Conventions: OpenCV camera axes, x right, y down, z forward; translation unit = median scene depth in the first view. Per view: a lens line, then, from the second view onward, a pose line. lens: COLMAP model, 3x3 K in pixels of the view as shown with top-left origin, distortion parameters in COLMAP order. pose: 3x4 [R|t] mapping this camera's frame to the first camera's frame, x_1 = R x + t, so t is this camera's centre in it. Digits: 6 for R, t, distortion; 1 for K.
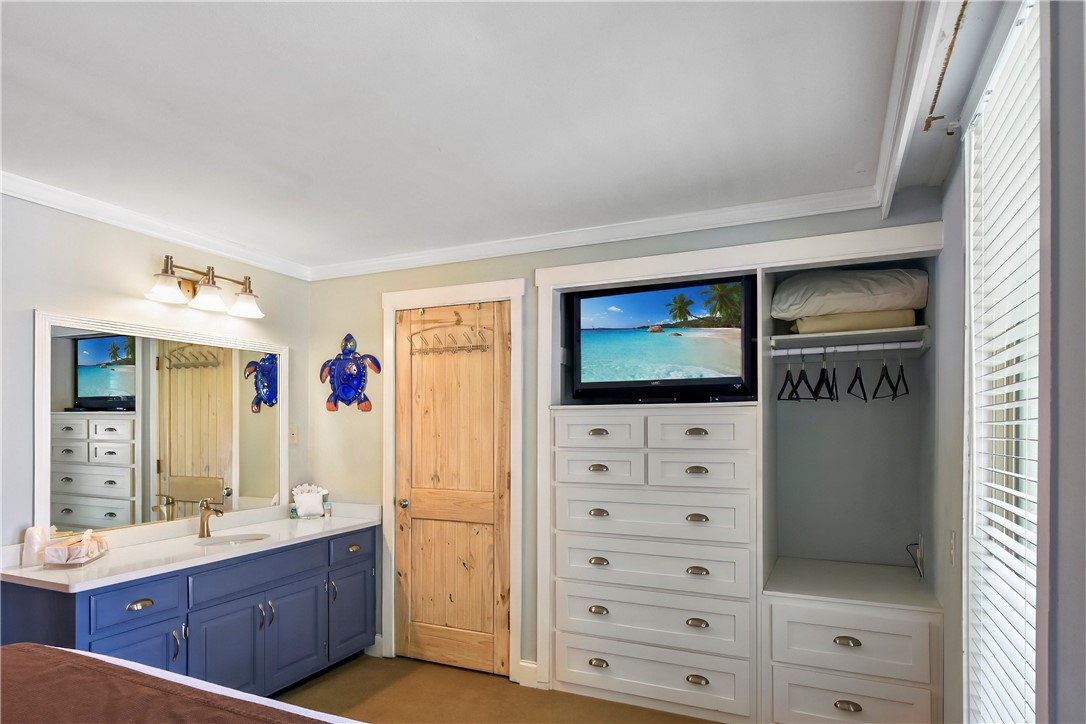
lens RADIAL K [[613.1, 0, 543.0], [0, 613.1, 362.0], [0, 0, 1]] dist [0.001661, -0.000227]
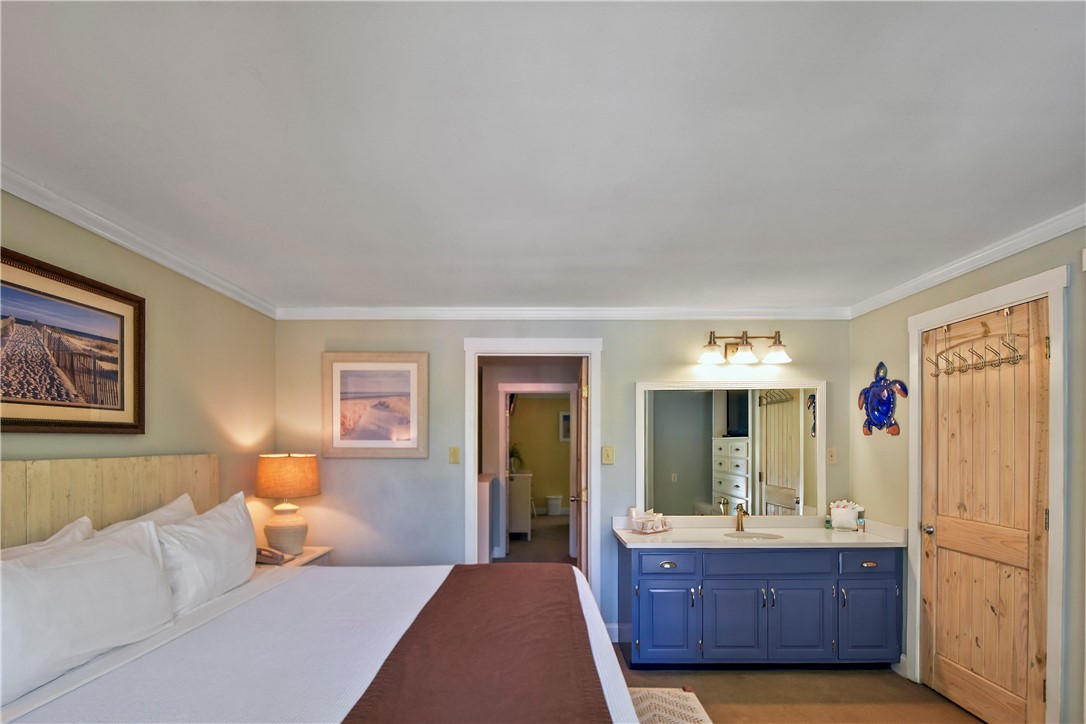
lens RADIAL K [[506.5, 0, 542.5], [0, 506.5, 380.0], [0, 0, 1]] dist [-0.000280, -0.000719]
pose [[0.425887, -0.114201, -0.897540, 0.263576], [0.096669, 0.992067, -0.080359, -0.001502], [0.899598, -0.052540, 0.433548, 0.105590]]
